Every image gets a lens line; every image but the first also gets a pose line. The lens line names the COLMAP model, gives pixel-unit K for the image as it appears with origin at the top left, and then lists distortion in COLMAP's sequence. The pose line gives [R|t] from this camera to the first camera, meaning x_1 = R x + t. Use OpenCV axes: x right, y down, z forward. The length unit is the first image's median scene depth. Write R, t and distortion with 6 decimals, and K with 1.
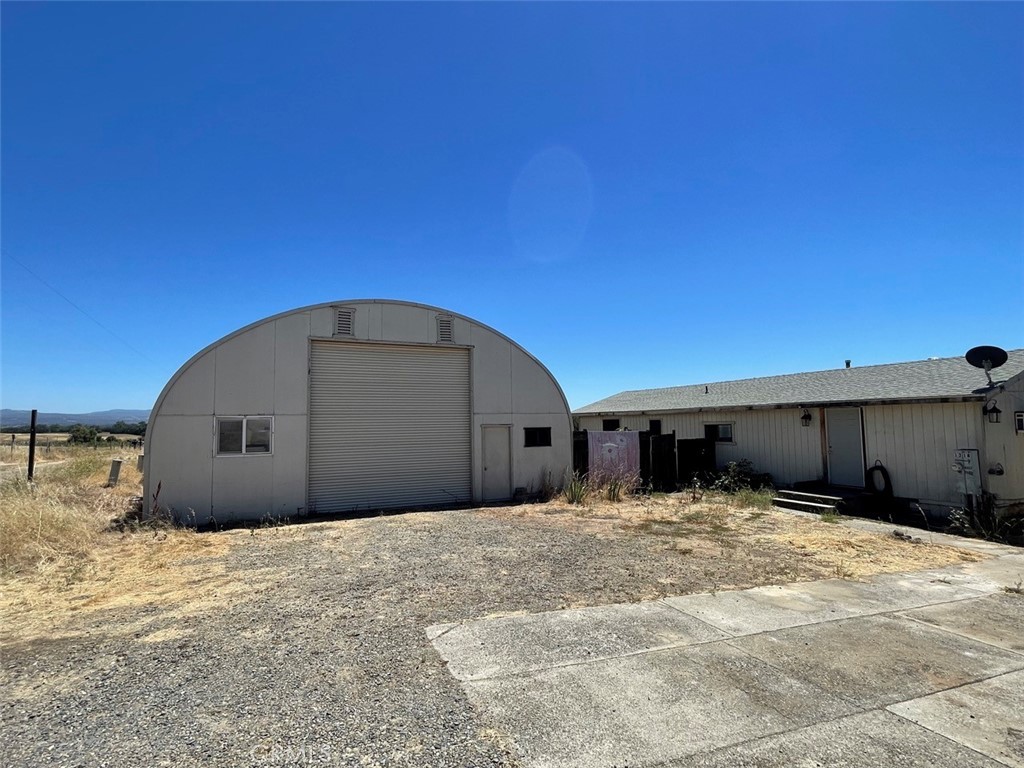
lens RADIAL K [[509.5, 0, 510.8], [0, 509.5, 384.4], [0, 0, 1]] dist [0.003023, 0.004360]
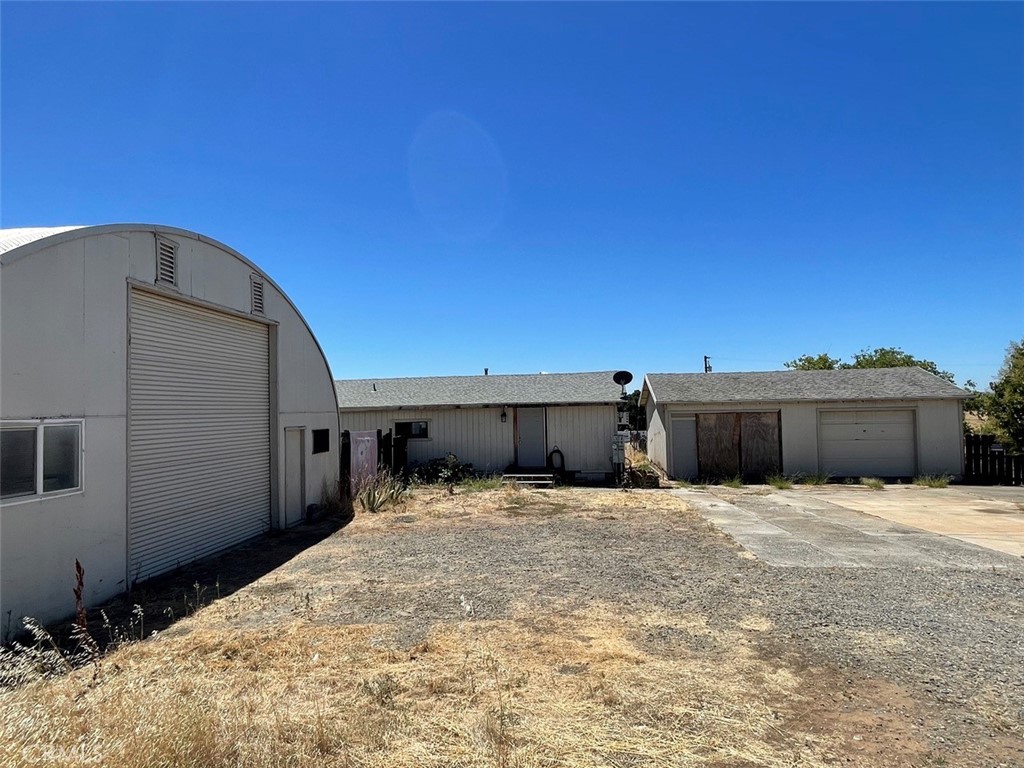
lens RADIAL K [[585.3, 0, 510.3], [0, 585.3, 385.6], [0, 0, 1]] dist [-0.005129, -0.001395]
pose [[0.516294, 0.037965, 0.855569, -0.641165], [-0.053171, 0.998511, -0.012222, 0.009739], [-0.854759, -0.039181, 0.517544, 0.261000]]
